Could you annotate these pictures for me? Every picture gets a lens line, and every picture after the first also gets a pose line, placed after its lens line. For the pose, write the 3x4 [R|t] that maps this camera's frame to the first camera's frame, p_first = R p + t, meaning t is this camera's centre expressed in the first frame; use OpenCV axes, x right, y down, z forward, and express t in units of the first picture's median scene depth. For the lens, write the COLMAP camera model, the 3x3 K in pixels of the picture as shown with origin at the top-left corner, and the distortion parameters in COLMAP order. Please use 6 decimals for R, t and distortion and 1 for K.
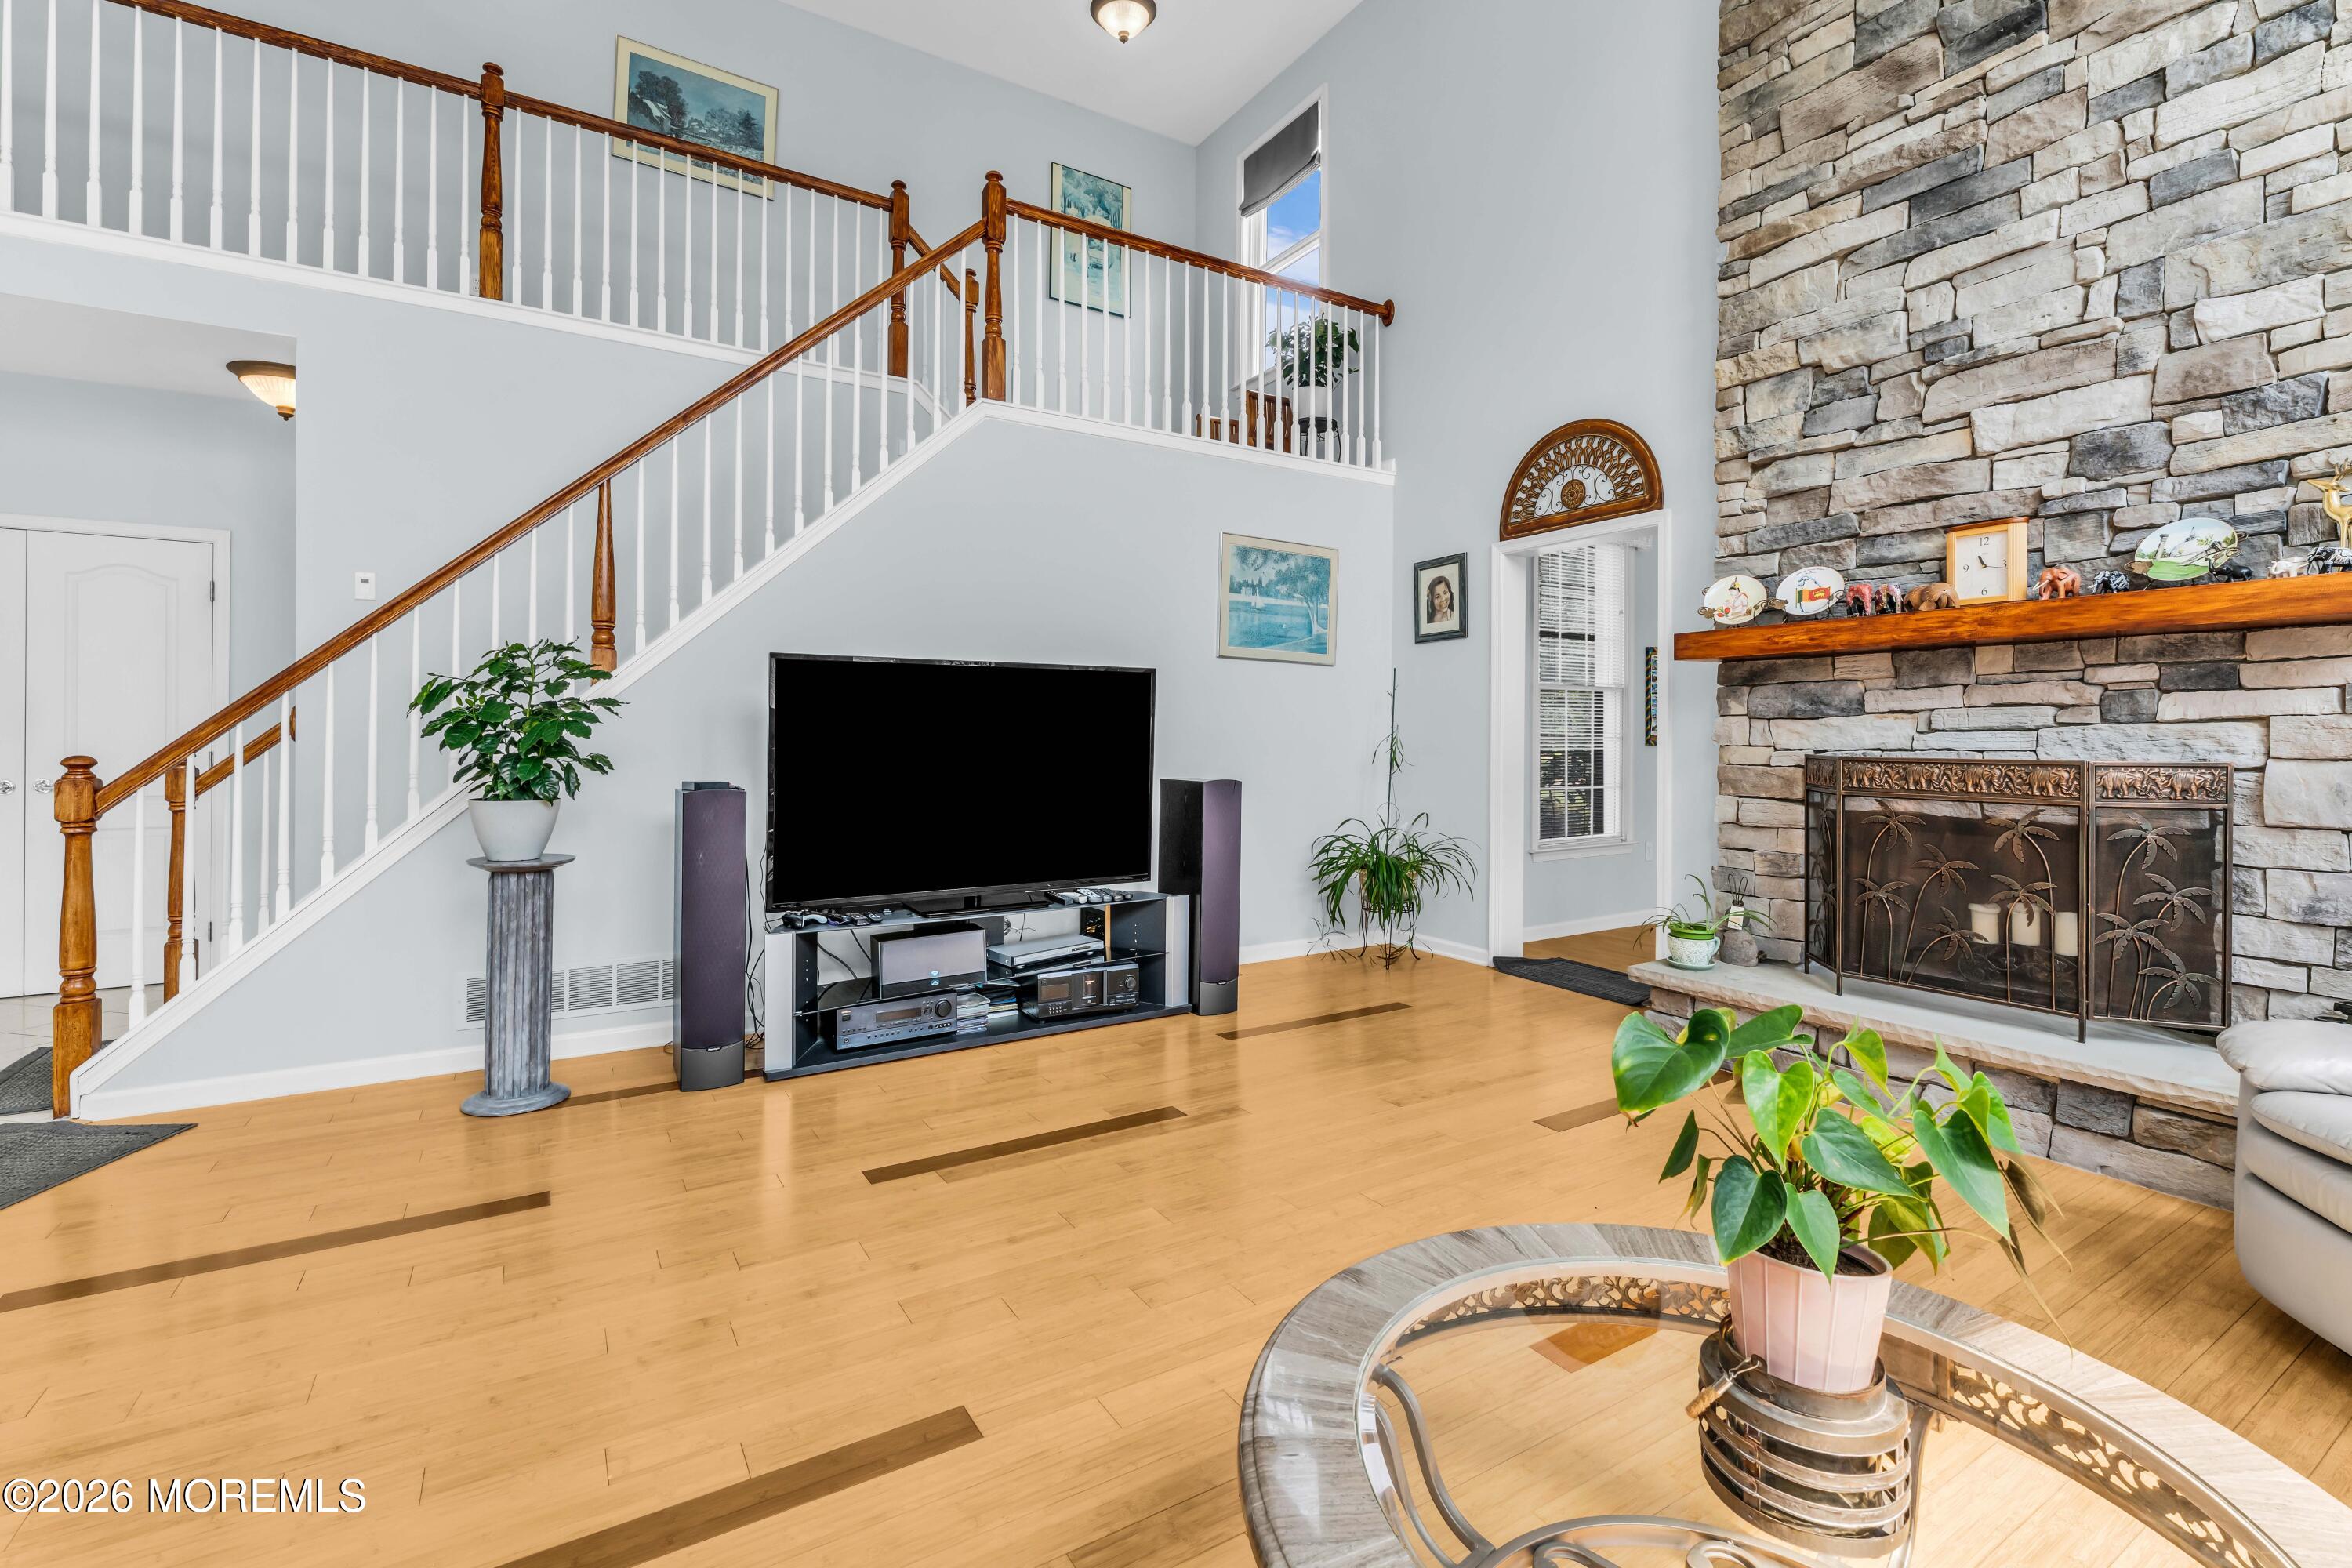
lens RADIAL K [[1036.1, 0, 1170.0], [0, 1036.1, 734.1], [0, 0, 1]] dist [-0.001135, 0.000038]
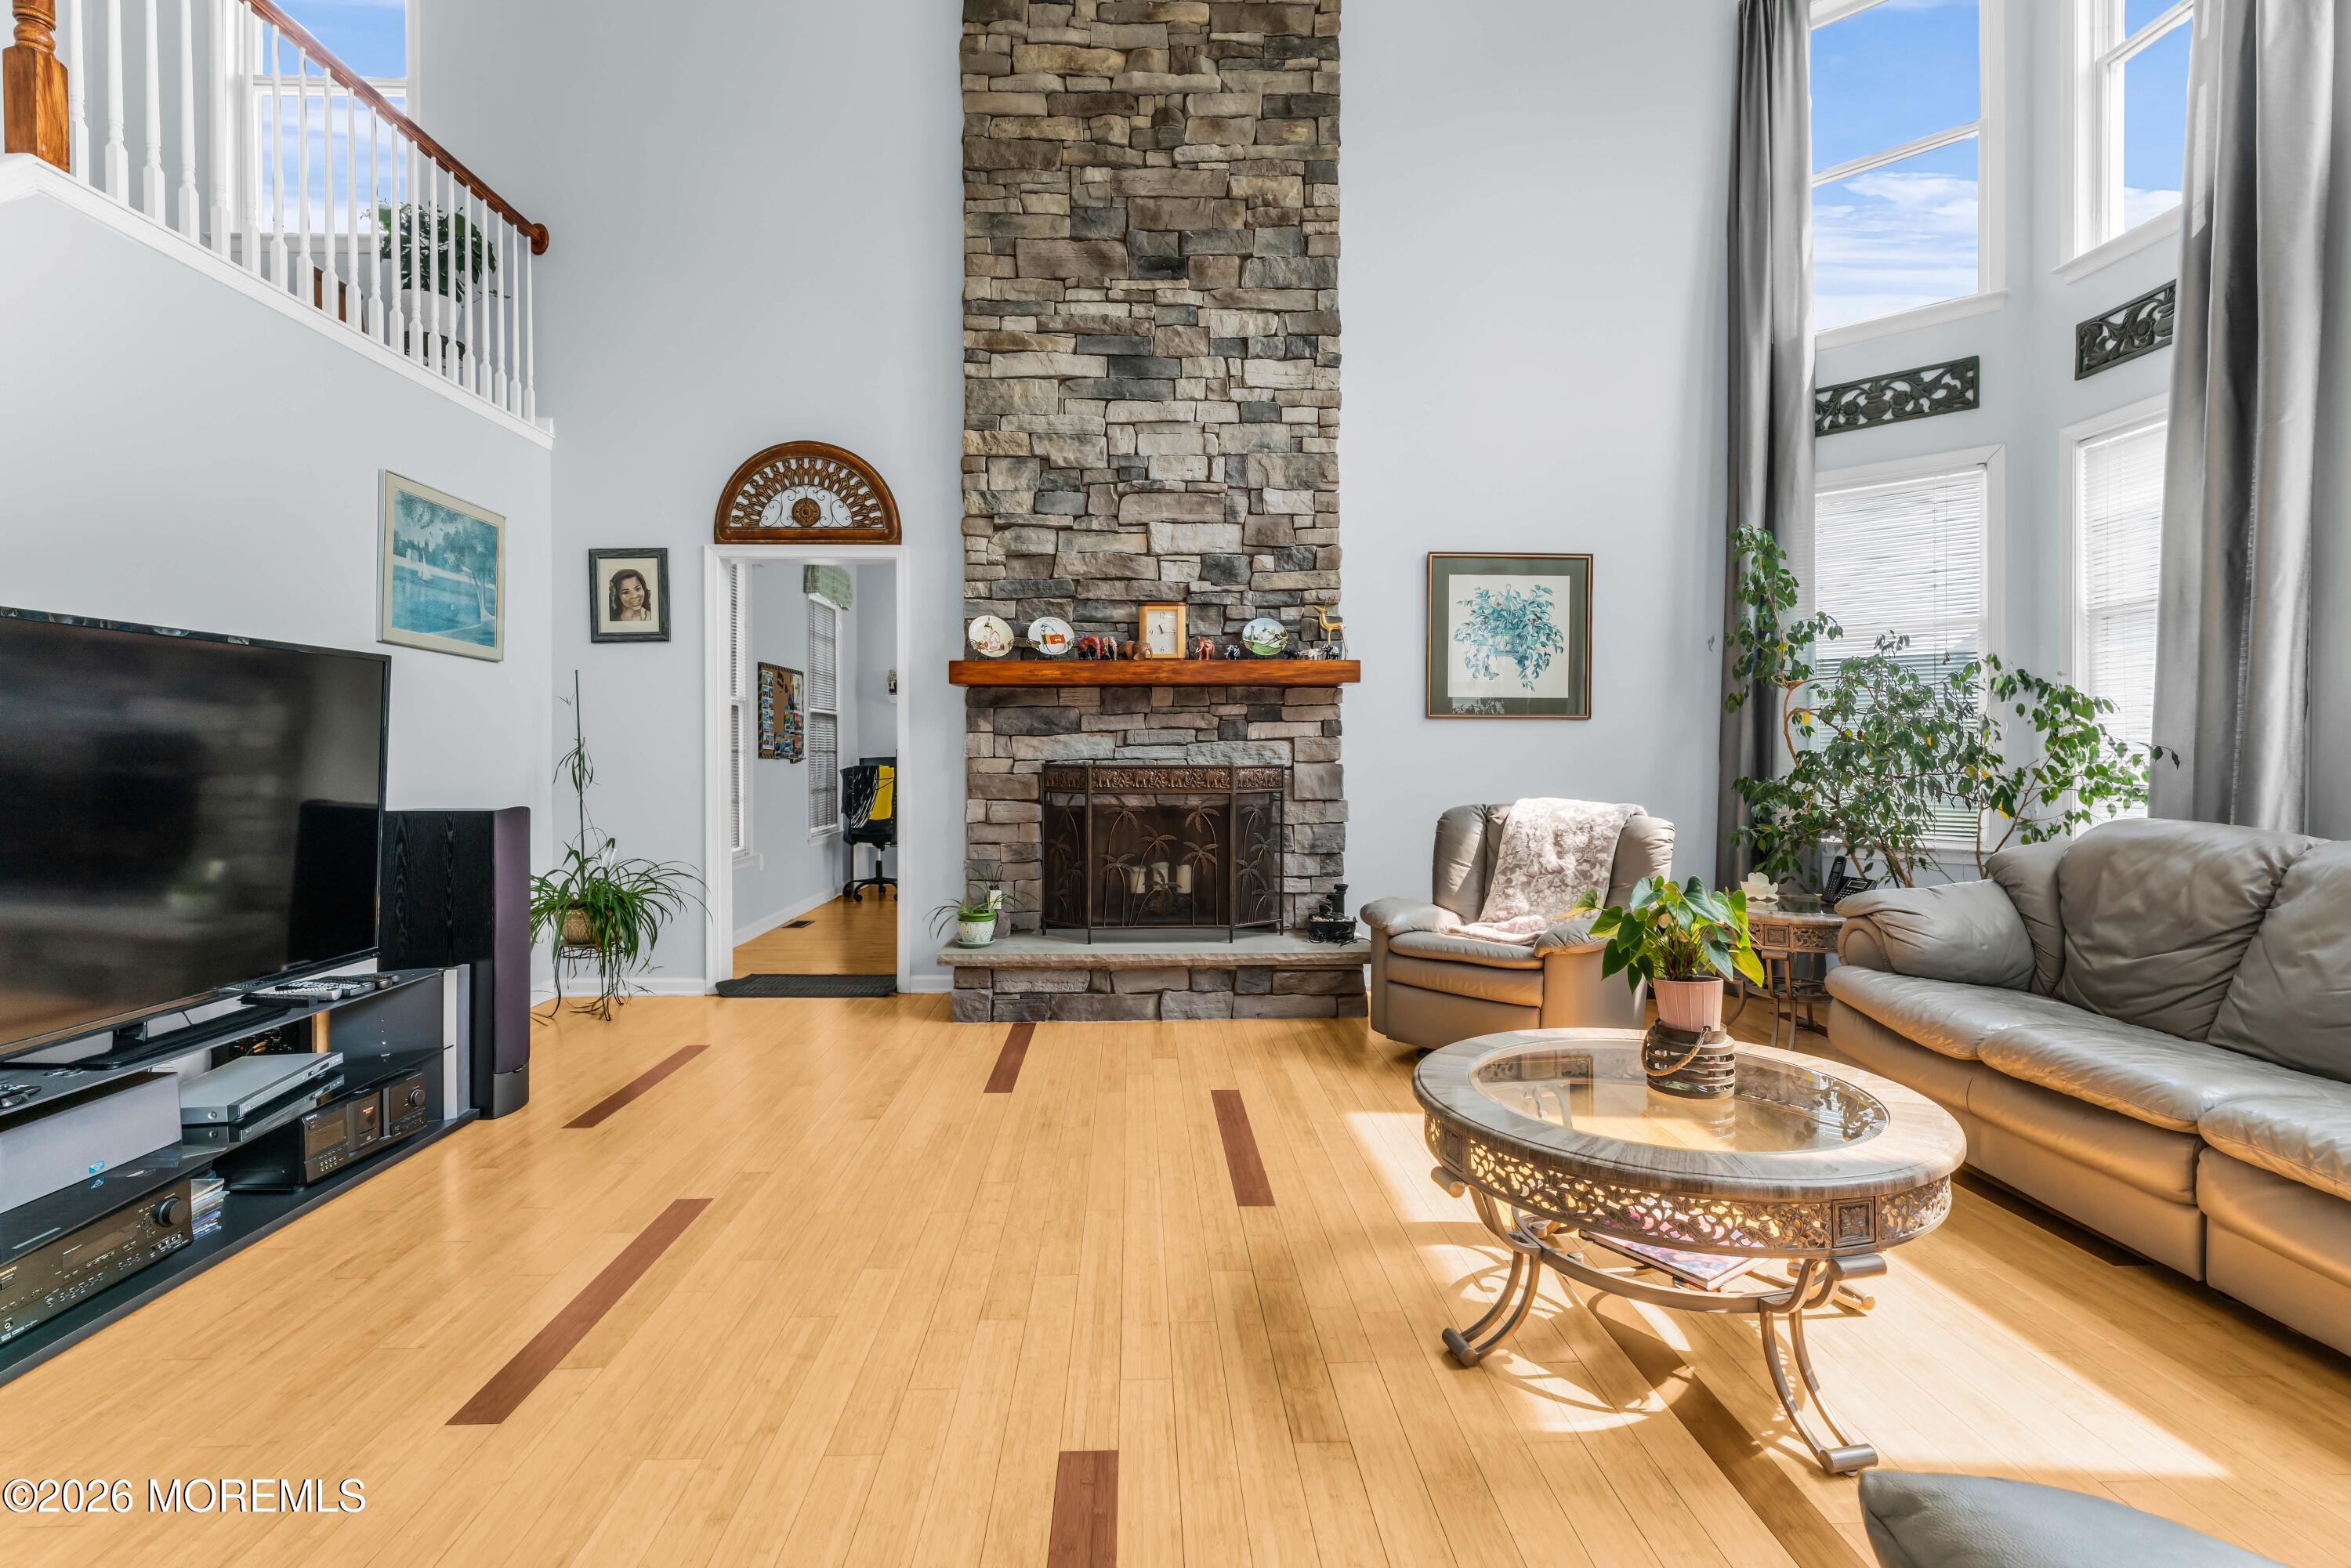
lens RADIAL K [[1106.5, 0, 1166.9], [0, 1106.5, 758.2], [0, 0, 1]] dist [-0.000501, -0.000560]
pose [[0.495276, -0.010119, 0.868677, -0.503741], [-0.000324, 0.999930, 0.011832, -0.003256], [-0.868736, -0.006142, 0.495238, 0.199200]]
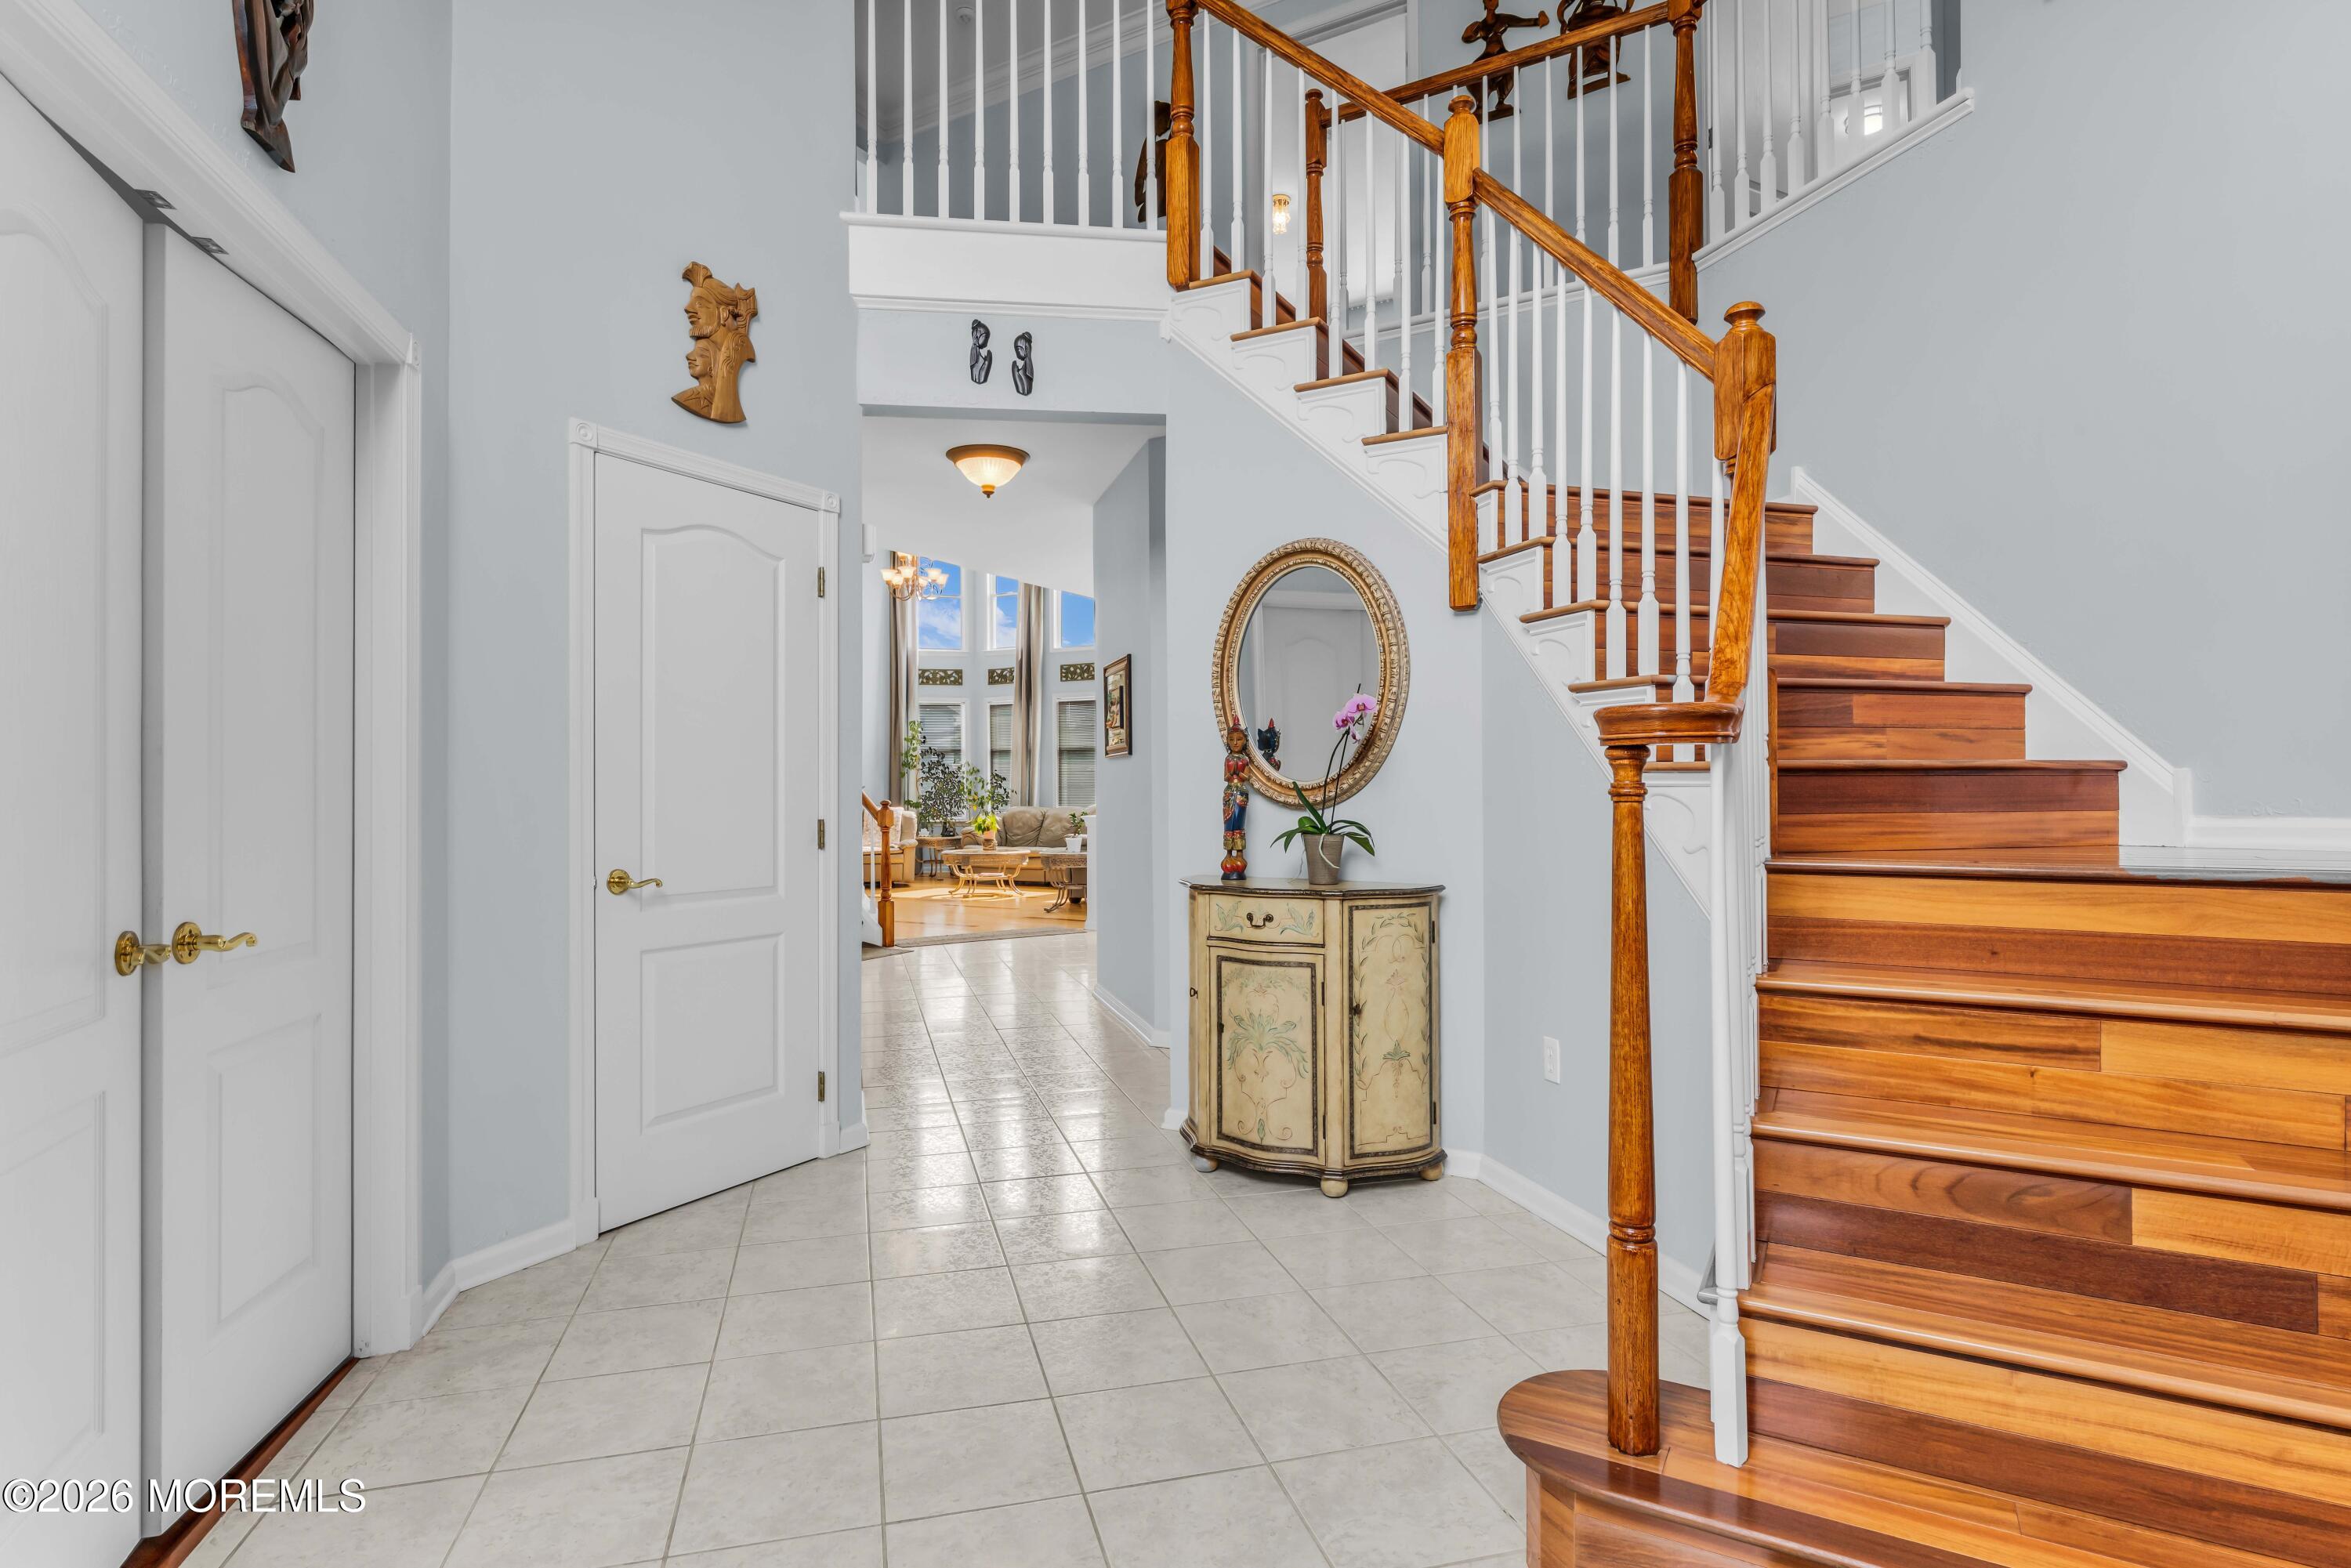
lens RADIAL K [[1154.9, 0, 1171.0], [0, 1154.9, 788.1], [0, 0, 1]] dist [0.001784, -0.000295]
pose [[-0.484227, 0.000733, 0.874942, -3.156016], [-0.003969, 0.999988, -0.003034, 0.003455], [-0.874933, -0.004942, -0.484218, 1.458006]]
